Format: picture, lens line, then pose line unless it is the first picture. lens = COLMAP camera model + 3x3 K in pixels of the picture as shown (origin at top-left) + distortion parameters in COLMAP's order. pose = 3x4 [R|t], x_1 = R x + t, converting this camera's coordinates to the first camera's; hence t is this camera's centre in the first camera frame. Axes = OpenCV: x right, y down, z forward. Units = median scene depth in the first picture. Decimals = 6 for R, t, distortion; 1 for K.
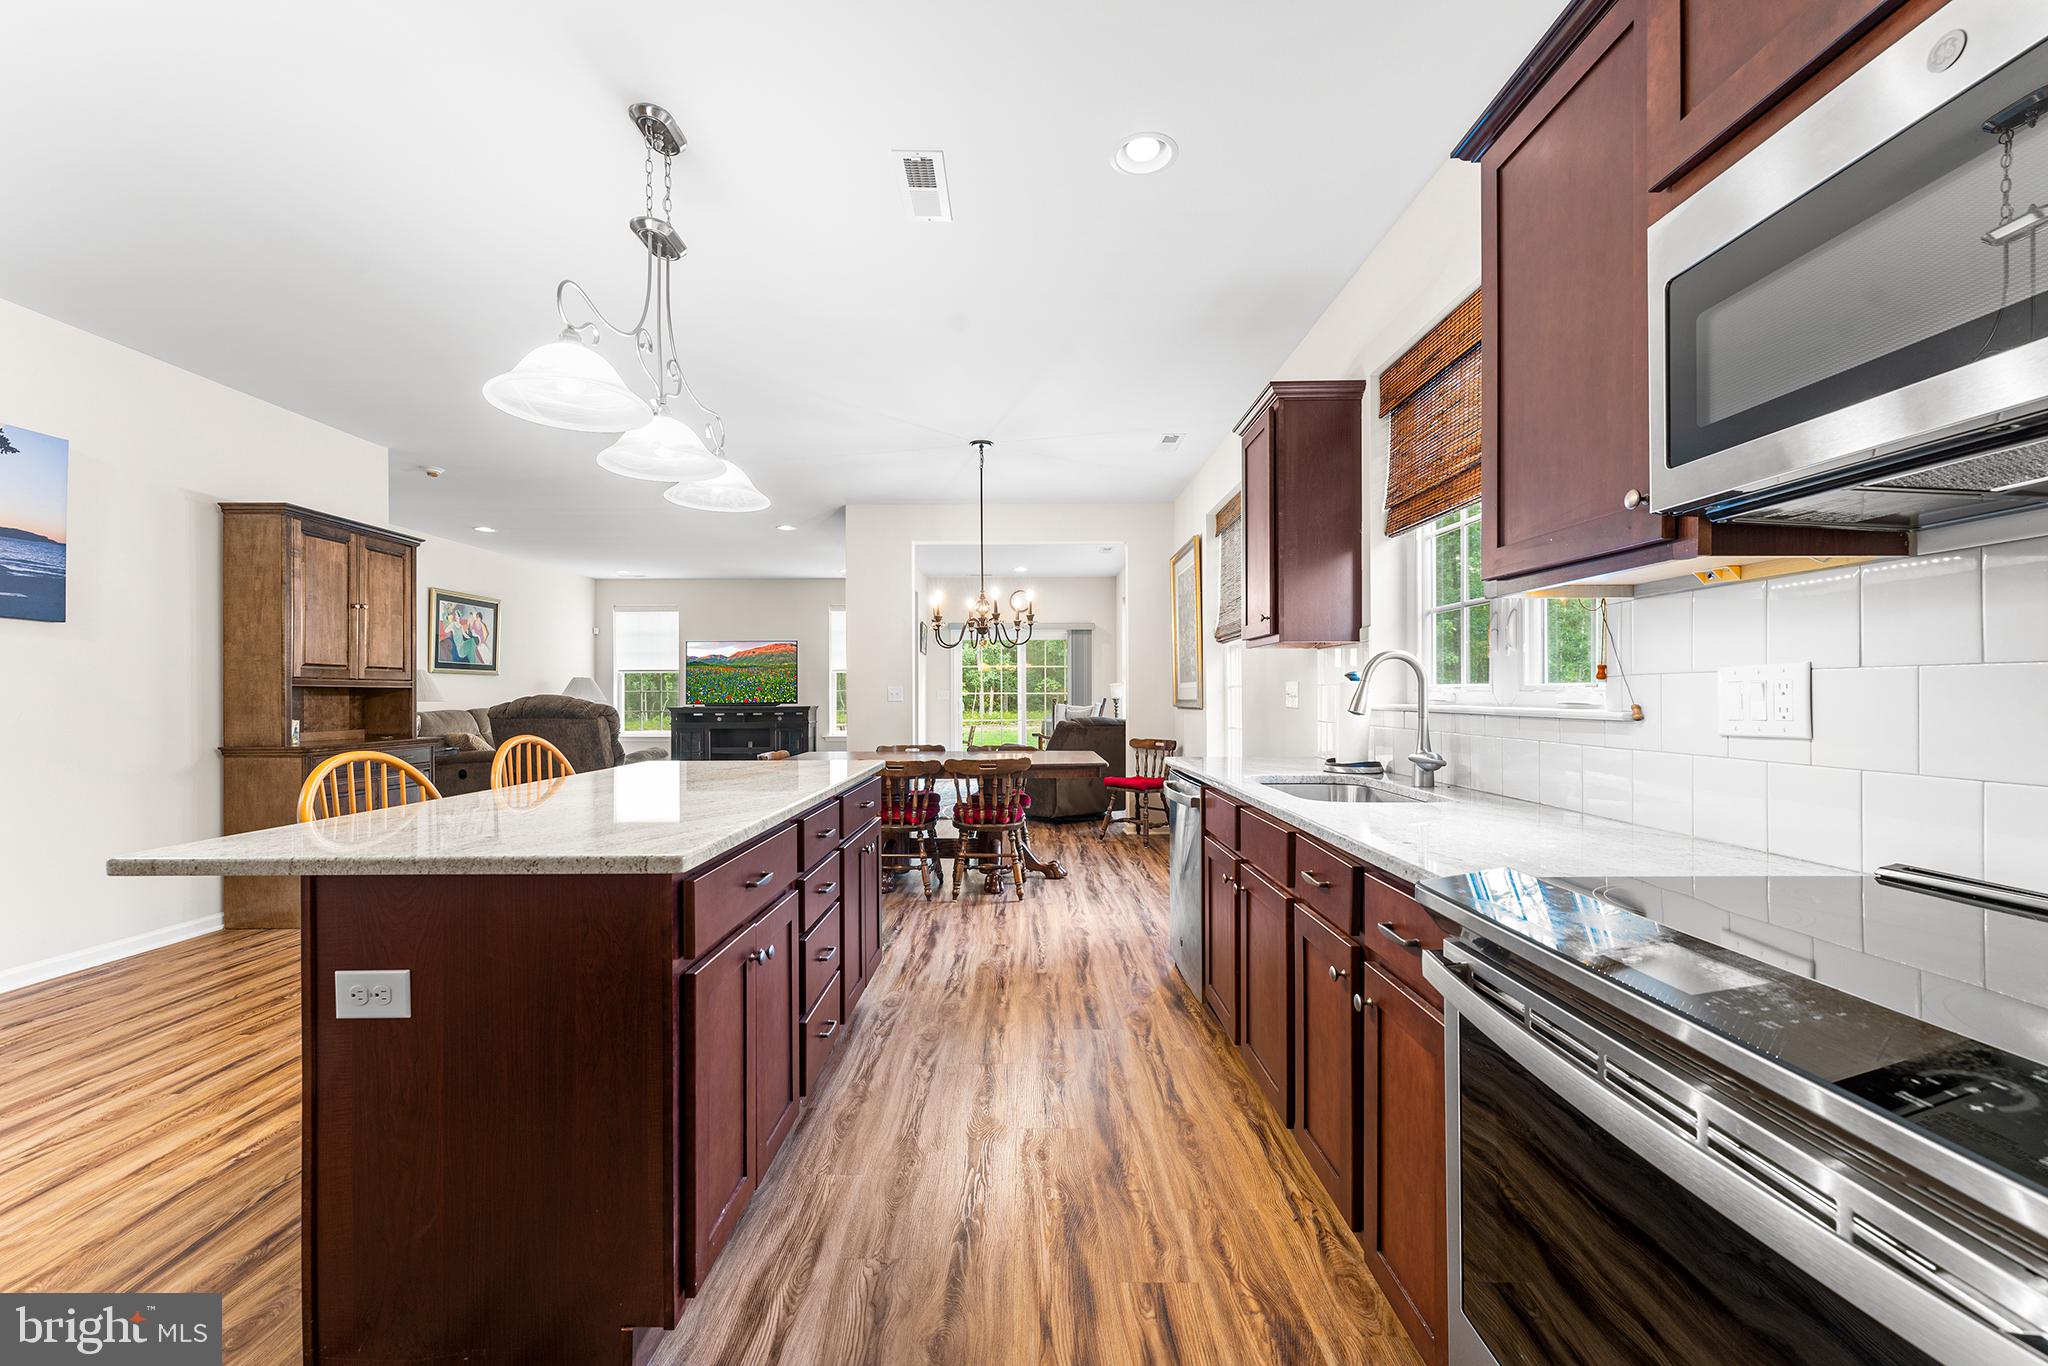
lens RADIAL K [[825.3, 0, 1011.0], [0, 825.3, 692.7], [0, 0, 1]] dist [0.000634, -0.000245]
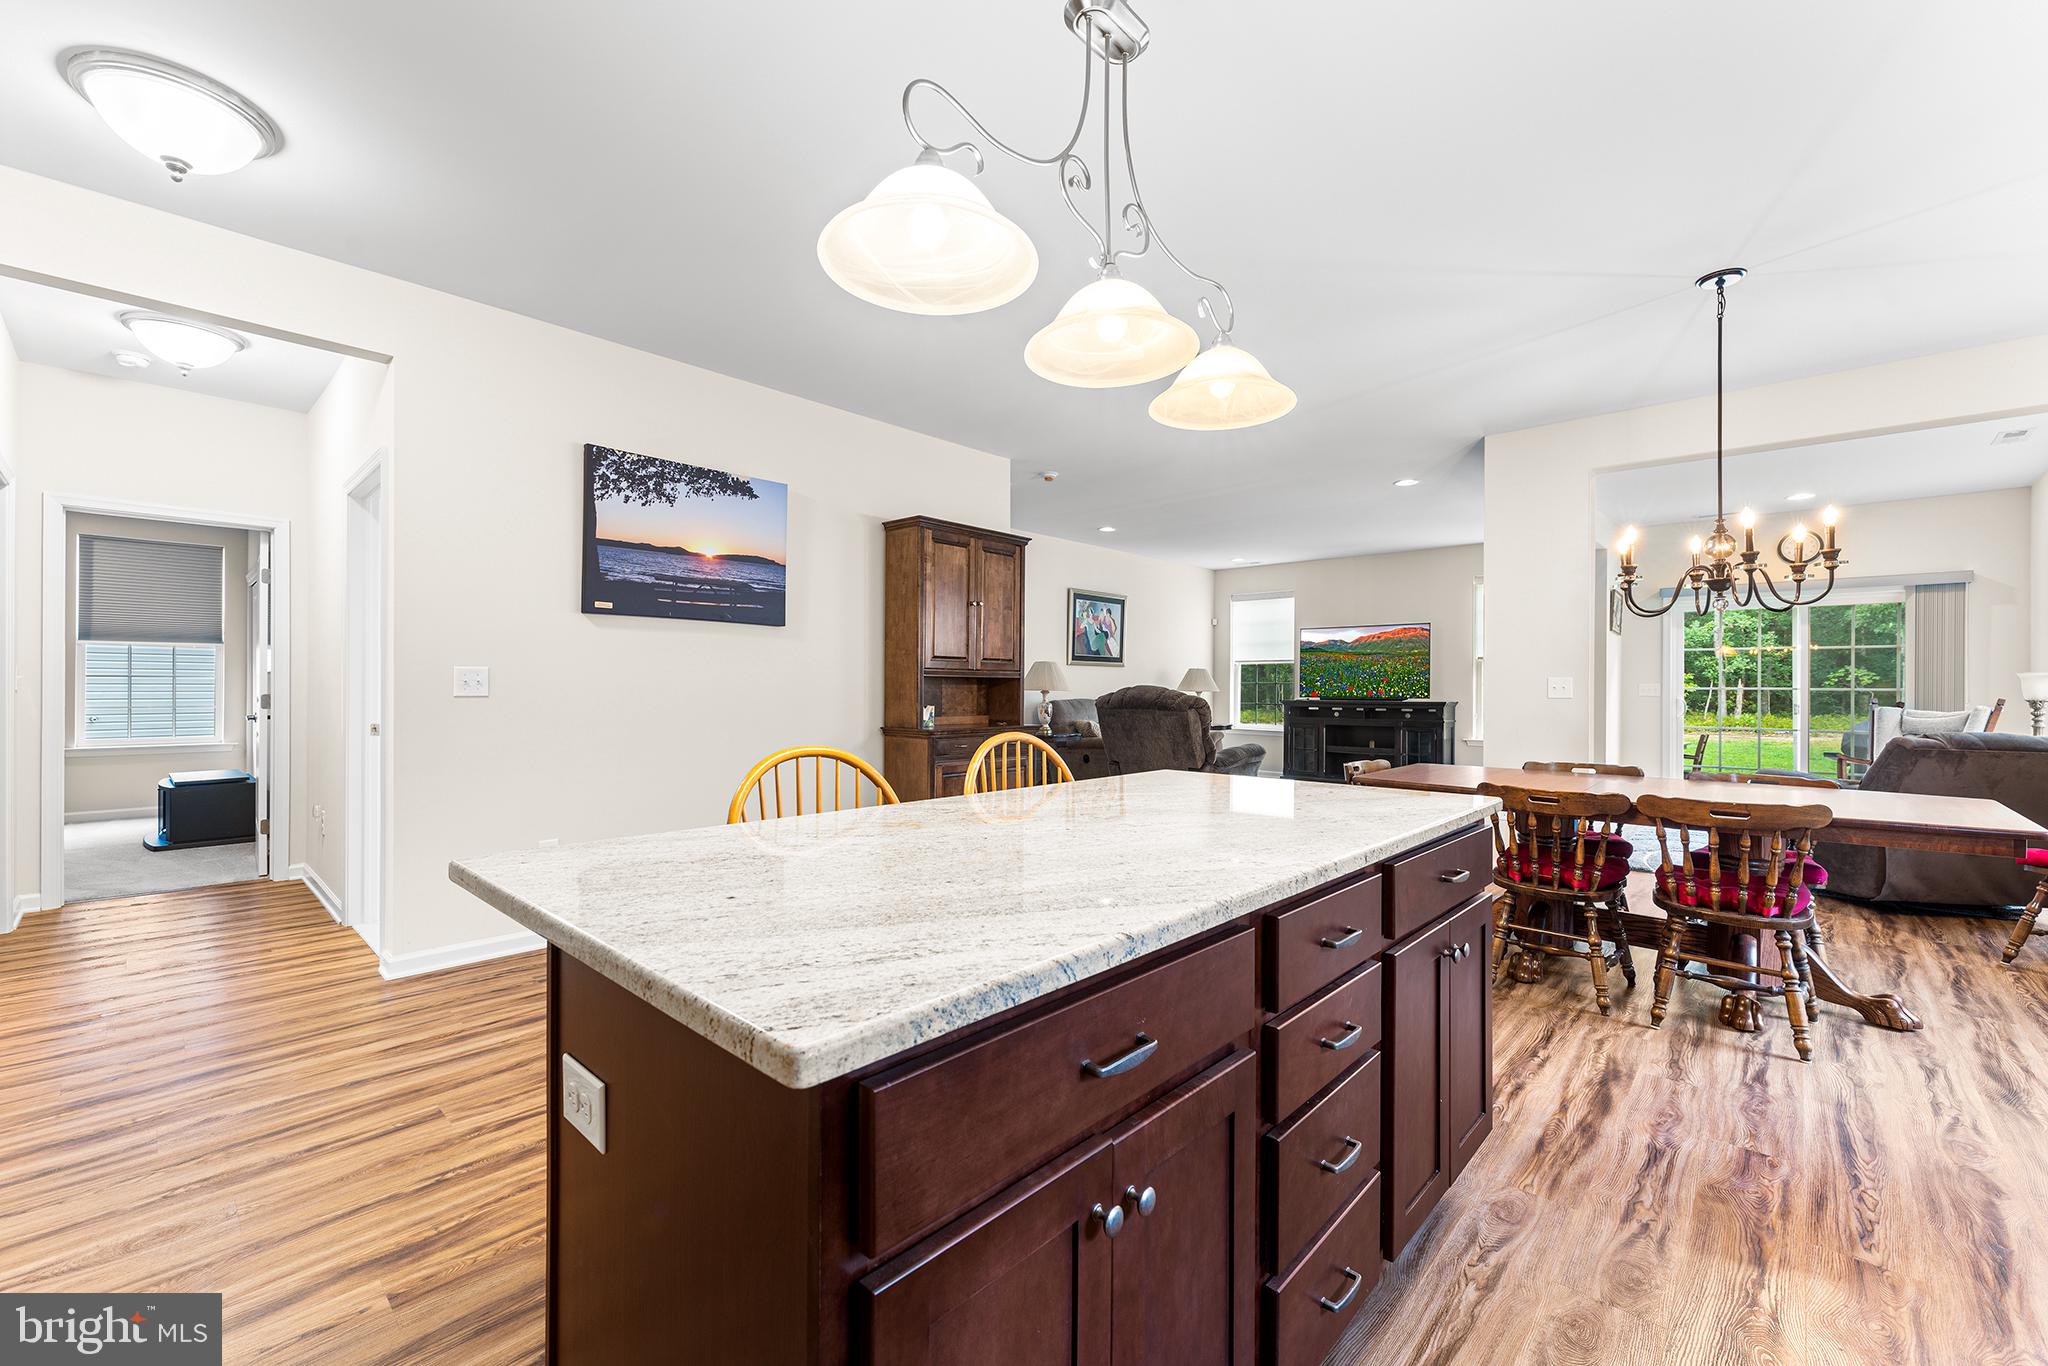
lens RADIAL K [[825.3, 0, 1012.5], [0, 825.3, 685.3], [0, 0, 1]] dist [0.000634, -0.000245]
pose [[0.734846, 0.008104, -0.678185, -0.004984], [-0.007592, 0.999964, 0.003722, -0.000179], [0.678191, 0.002414, 0.734882, 0.210364]]
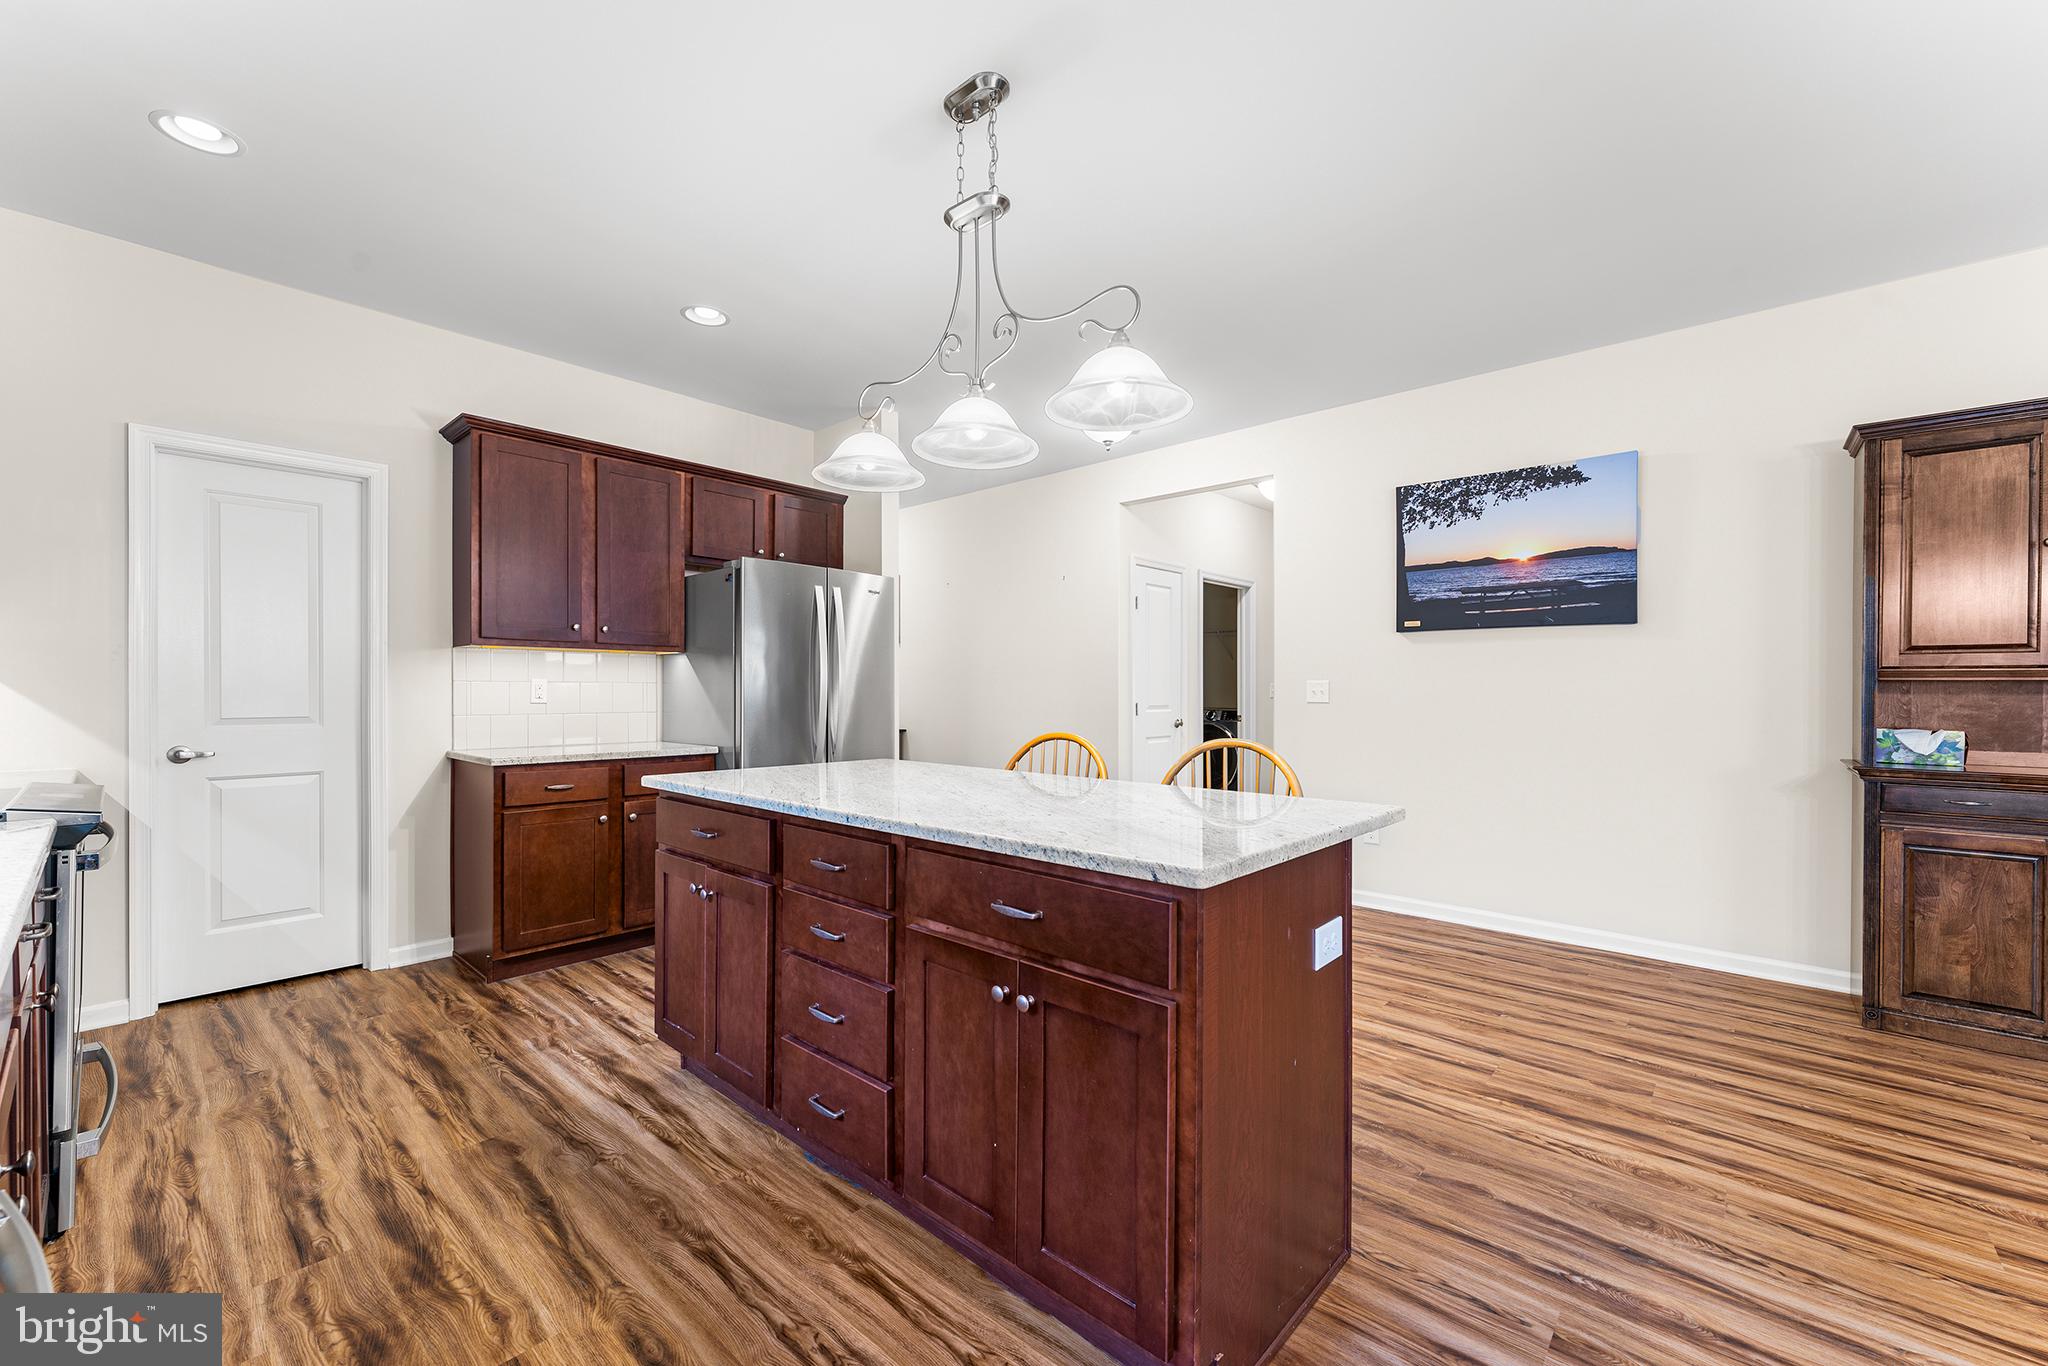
lens RADIAL K [[825.3, 0, 1023.4], [0, 825.3, 687.1], [0, 0, 1]] dist [0.000634, -0.000245]
pose [[-0.659928, -0.000413, -0.751328, 0.122194], [0.001210, 0.999998, -0.001612, -0.001502], [0.751328, -0.001973, -0.659926, 0.793300]]
